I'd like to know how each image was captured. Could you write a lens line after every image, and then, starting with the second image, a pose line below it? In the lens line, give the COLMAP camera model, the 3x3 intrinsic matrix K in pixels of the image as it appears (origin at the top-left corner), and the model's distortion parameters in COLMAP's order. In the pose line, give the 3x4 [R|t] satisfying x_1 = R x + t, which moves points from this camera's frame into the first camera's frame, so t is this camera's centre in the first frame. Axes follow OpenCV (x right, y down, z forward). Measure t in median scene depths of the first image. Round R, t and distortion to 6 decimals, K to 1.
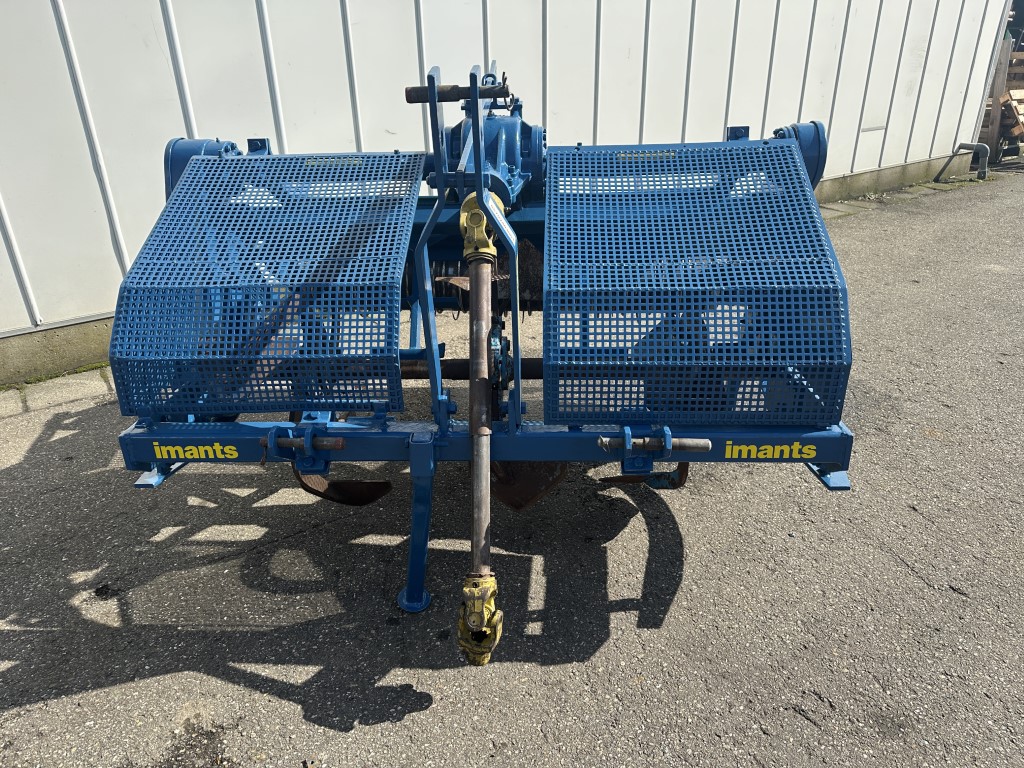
lens RADIAL K [[711.7, 0, 512.0], [0, 711.7, 384.0], [0, 0, 1]] dist [0.046506, -0.050620]
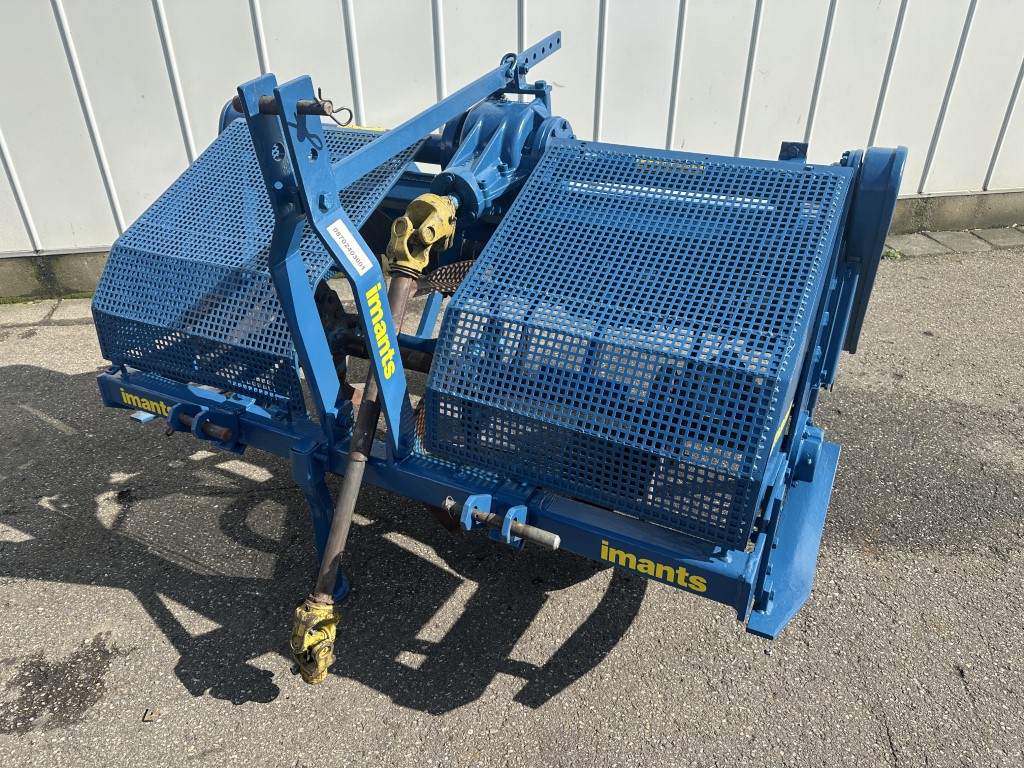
lens RADIAL K [[720.3, 0, 512.0], [0, 720.3, 384.0], [0, 0, 1]] dist [0.037077, -0.052038]
pose [[0.912405, 0.217467, -0.346735, 0.418780], [-0.184745, 0.974776, 0.125223, -0.168794], [0.365220, -0.050196, 0.929567, 0.171869]]
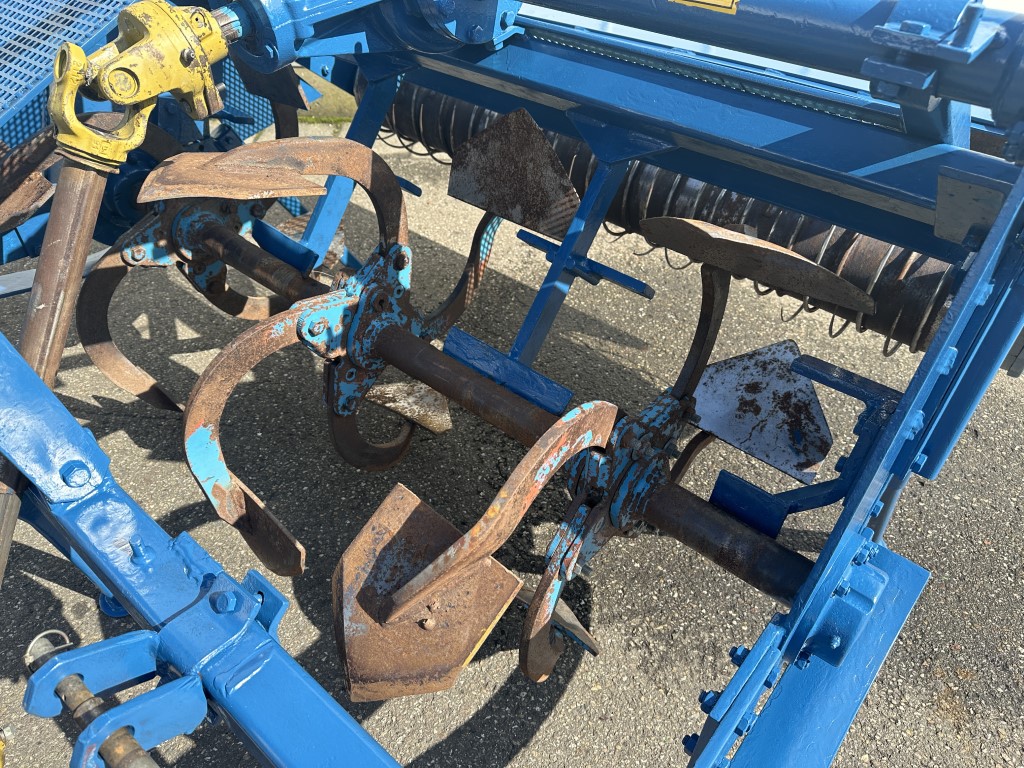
lens RADIAL K [[720.3, 0, 512.0], [0, 720.3, 384.0], [0, 0, 1]] dist [0.037077, -0.052038]
pose [[0.791938, 0.425597, -0.437838, 0.435422], [-0.281350, 0.890746, 0.356950, -0.278624], [0.541919, -0.159497, 0.825157, 0.700075]]
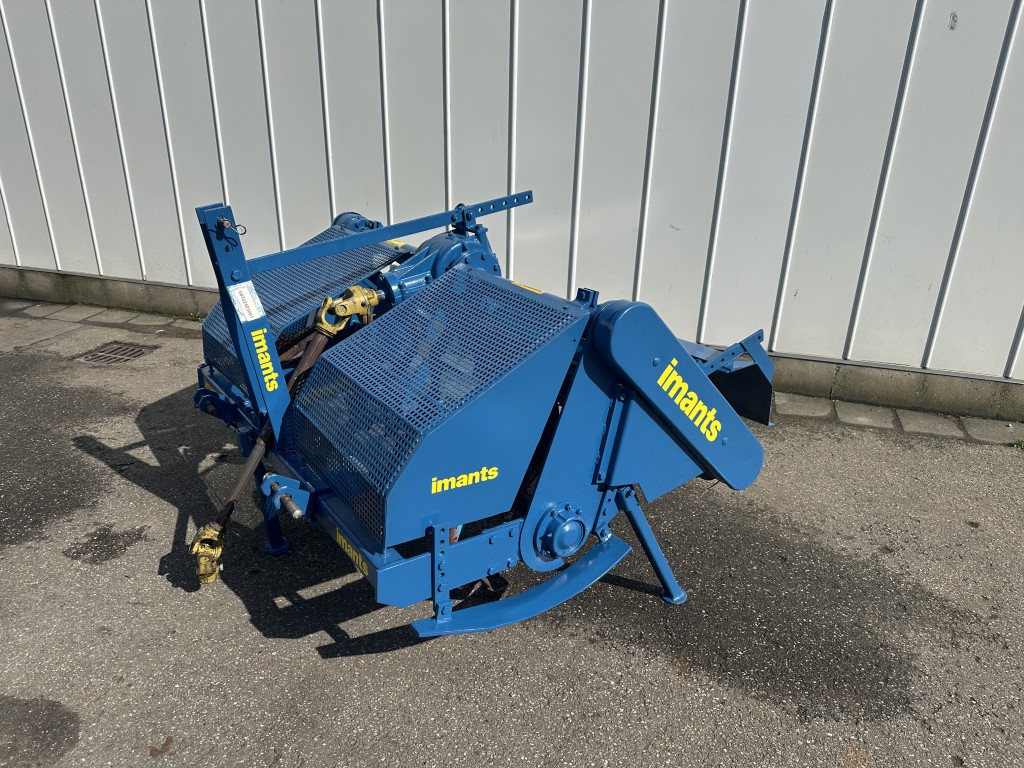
lens RADIAL K [[720.3, 0, 512.0], [0, 720.3, 384.0], [0, 0, 1]] dist [0.037077, -0.052038]
pose [[0.618441, 0.325883, -0.715074, 1.166051], [-0.366937, 0.924421, 0.103939, -0.344375], [0.694902, 0.198107, 0.691278, 0.290994]]
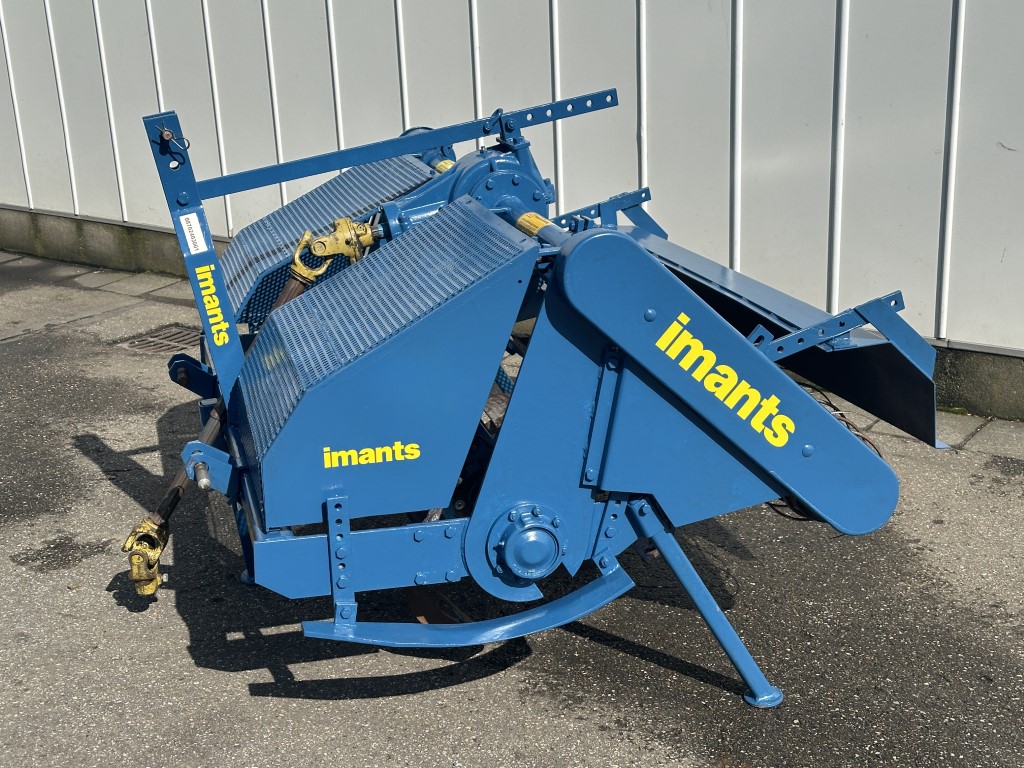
lens RADIAL K [[1460.0, 0, 512.0], [0, 1460.0, 384.0], [0, 0, 1]] dist [-0.022023, 0.828178]
pose [[0.306455, 0.298772, -0.903781, 1.970213], [-0.375458, 0.910425, 0.173657, -0.500742], [0.874709, 0.286114, 0.391181, 0.451094]]
